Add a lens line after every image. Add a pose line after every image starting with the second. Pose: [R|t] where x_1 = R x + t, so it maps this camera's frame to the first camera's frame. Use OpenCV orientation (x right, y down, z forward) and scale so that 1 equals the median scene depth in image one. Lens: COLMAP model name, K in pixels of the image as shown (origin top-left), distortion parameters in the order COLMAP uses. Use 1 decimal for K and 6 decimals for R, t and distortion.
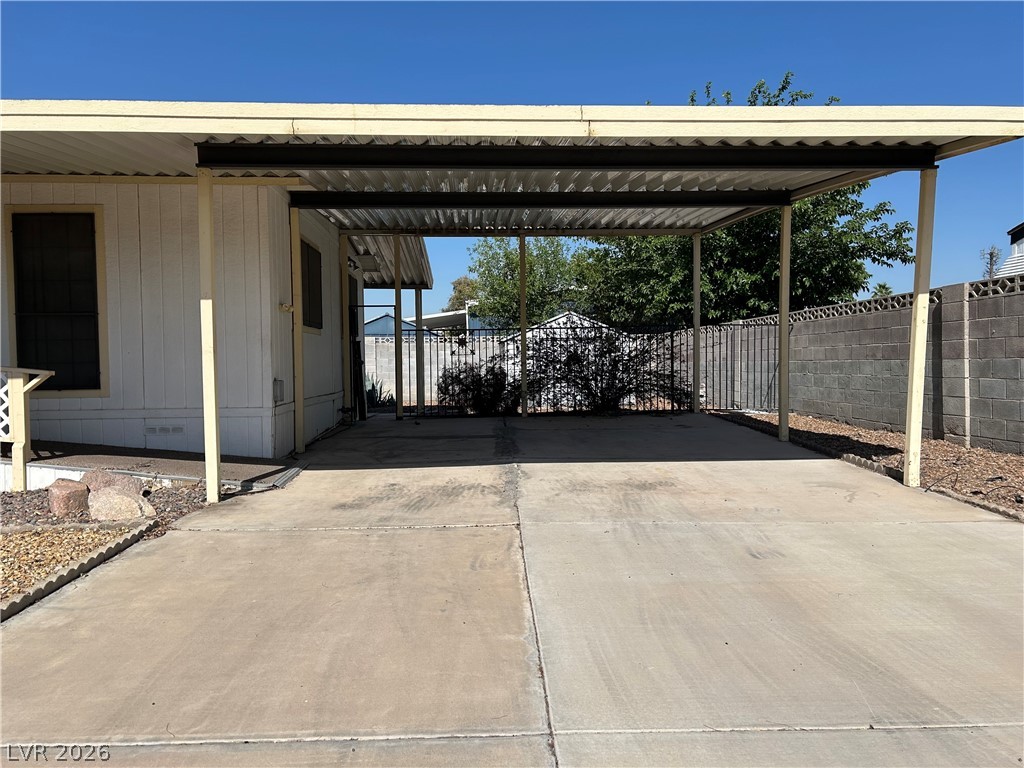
lens RADIAL K [[771.9, 0, 511.6], [0, 771.9, 385.7], [0, 0, 1]] dist [0.016636, -0.004912]
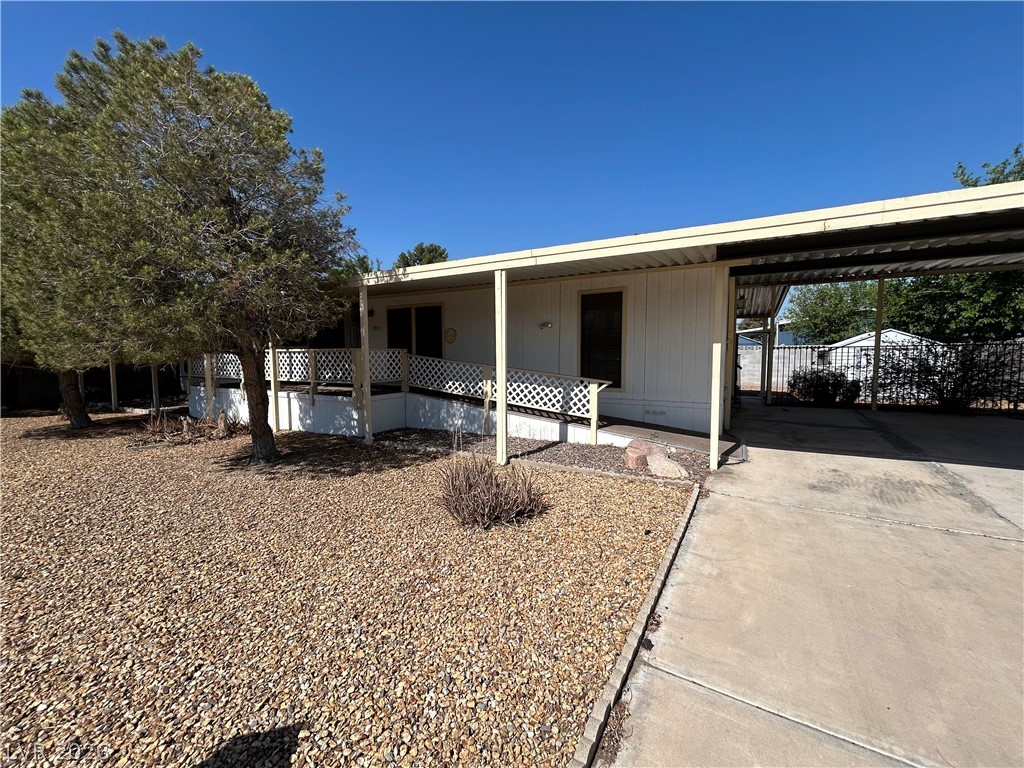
lens RADIAL K [[410.5, 0, 512.4], [0, 410.5, 382.4], [0, 0, 1]] dist [-0.000410, -0.000427]
pose [[0.842241, 0.044527, -0.537259, -0.253186], [-0.022851, 0.998636, 0.046942, -0.054057], [0.538616, -0.027260, 0.842110, 0.048854]]
